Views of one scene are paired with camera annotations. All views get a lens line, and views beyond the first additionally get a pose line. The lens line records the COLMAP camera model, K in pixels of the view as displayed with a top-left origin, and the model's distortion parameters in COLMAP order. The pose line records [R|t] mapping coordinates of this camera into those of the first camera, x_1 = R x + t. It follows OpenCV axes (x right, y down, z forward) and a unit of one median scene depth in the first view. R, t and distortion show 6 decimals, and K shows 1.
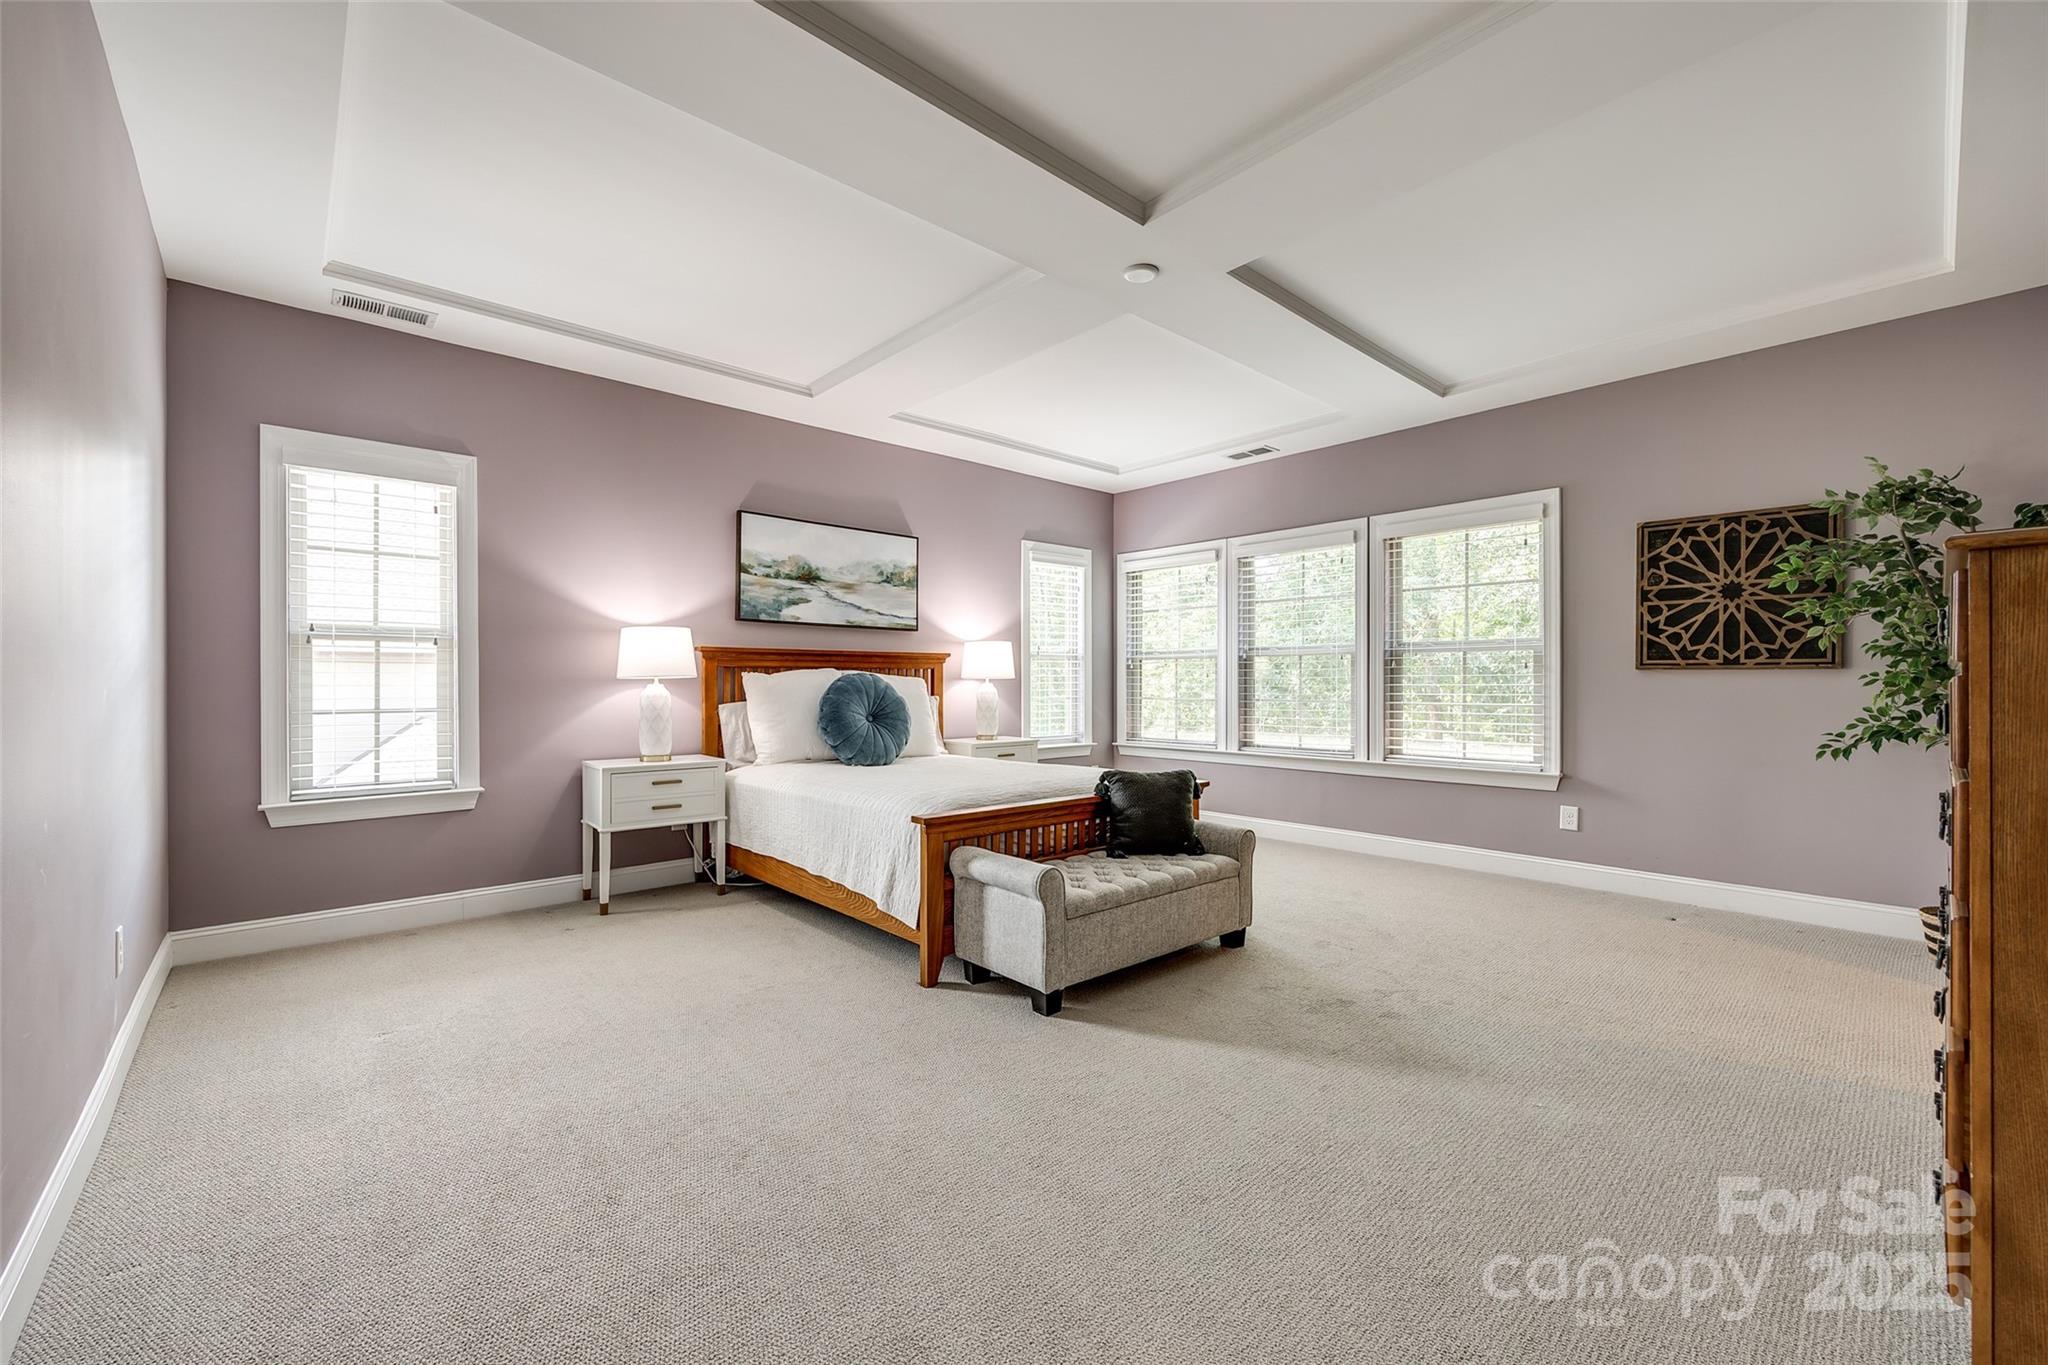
lens RADIAL K [[820.2, 0, 1026.7], [0, 820.2, 687.0], [0, 0, 1]] dist [-0.000514, 0.000123]
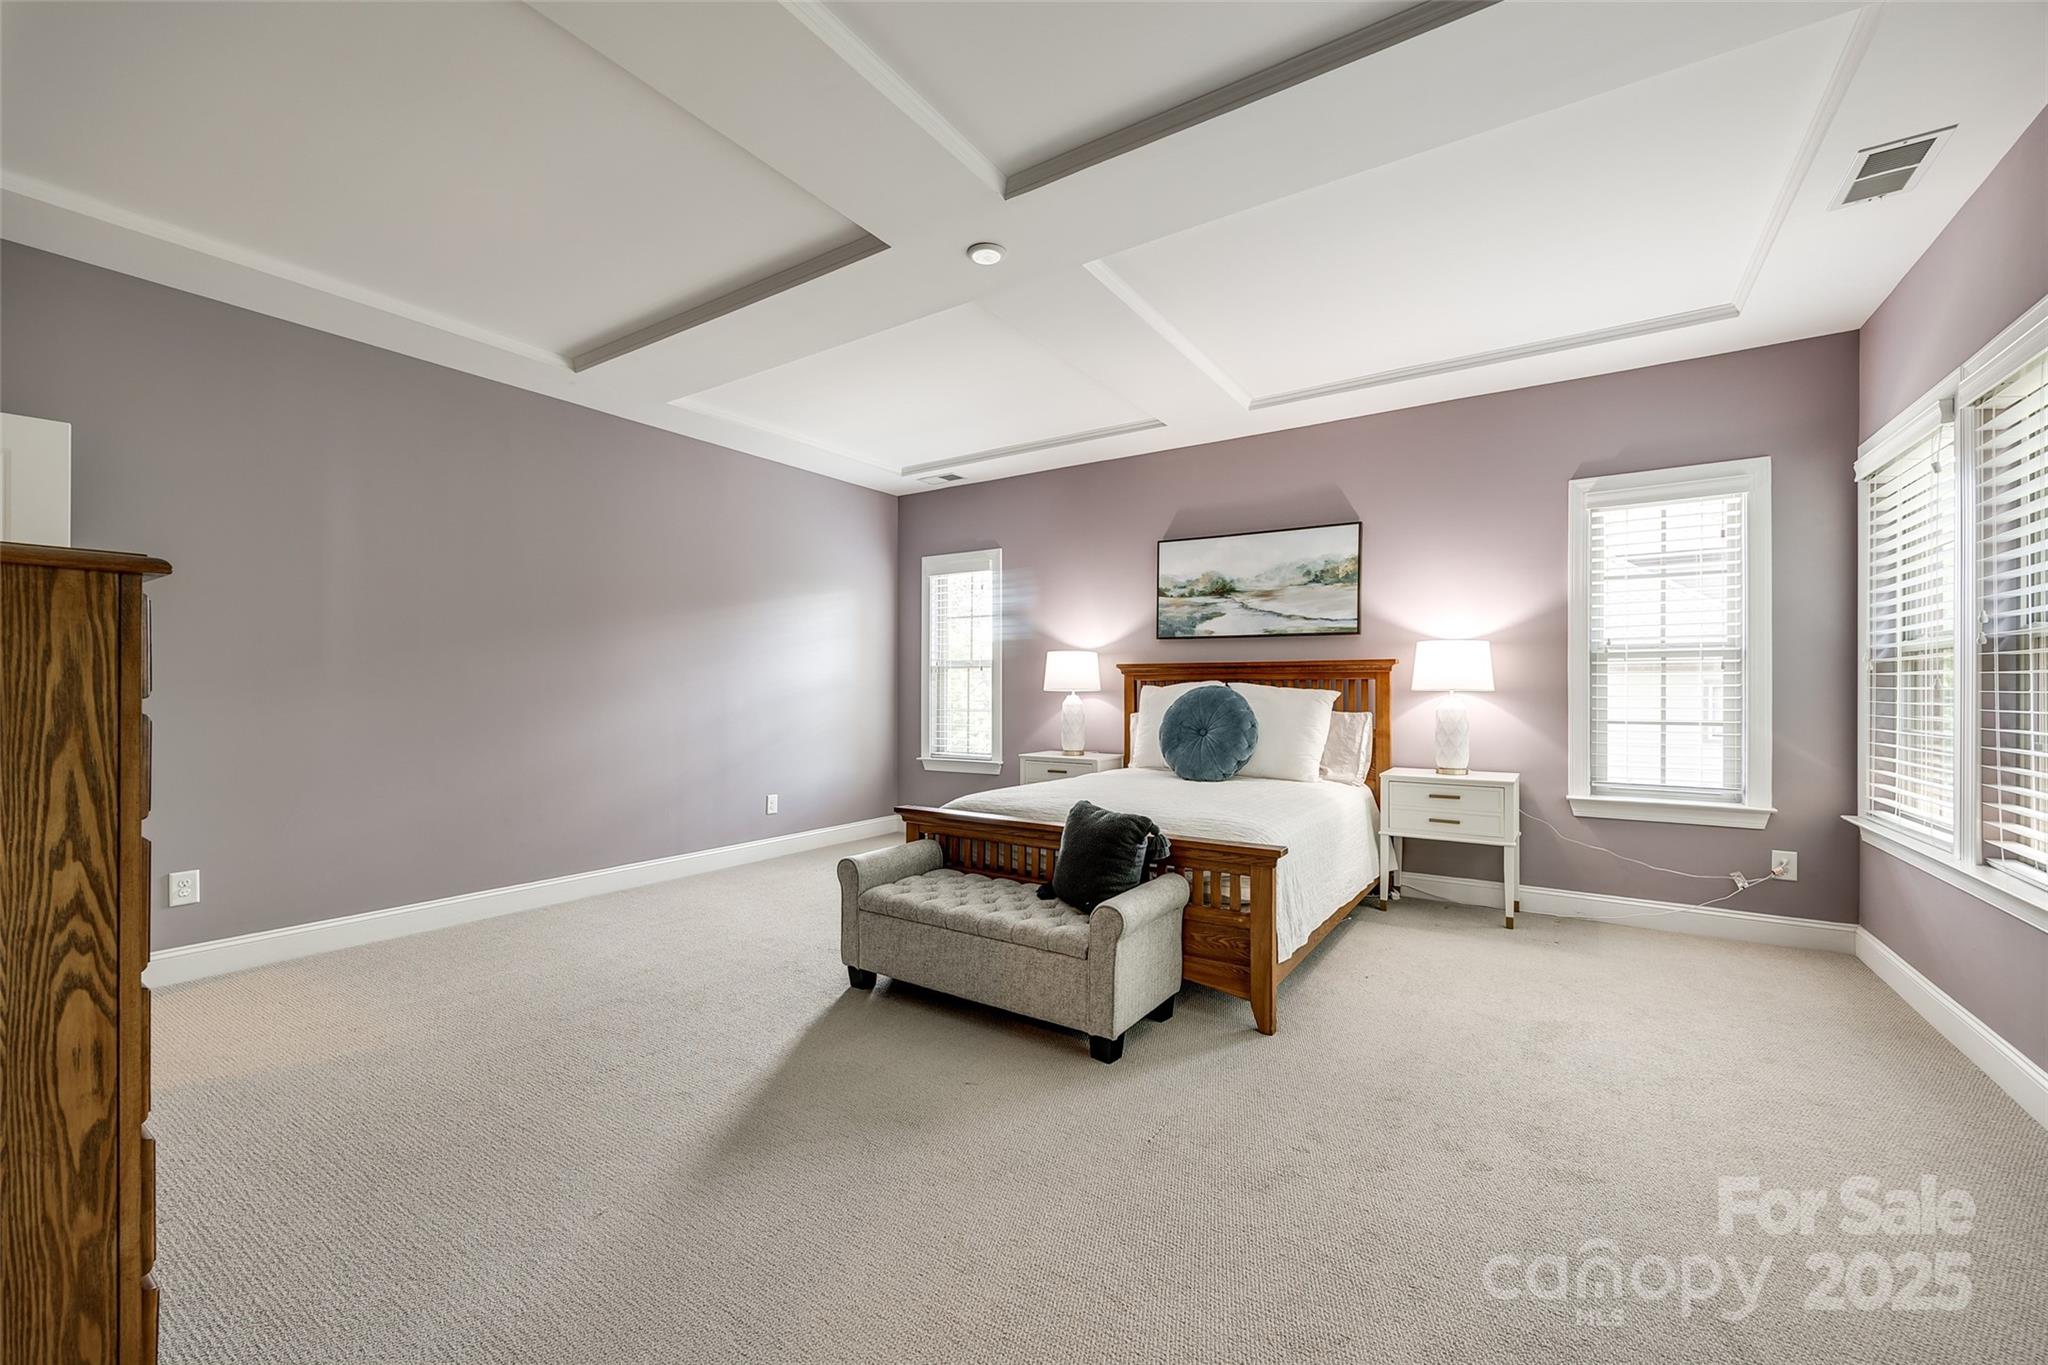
lens RADIAL K [[820.2, 0, 1026.7], [0, 820.2, 687.0], [0, 0, 1]] dist [-0.000514, 0.000123]
pose [[0.248018, -0.001231, -0.968755, 0.659108], [-0.006136, 0.999977, -0.002842, -0.010802], [0.968736, 0.006649, 0.248005, 0.518366]]
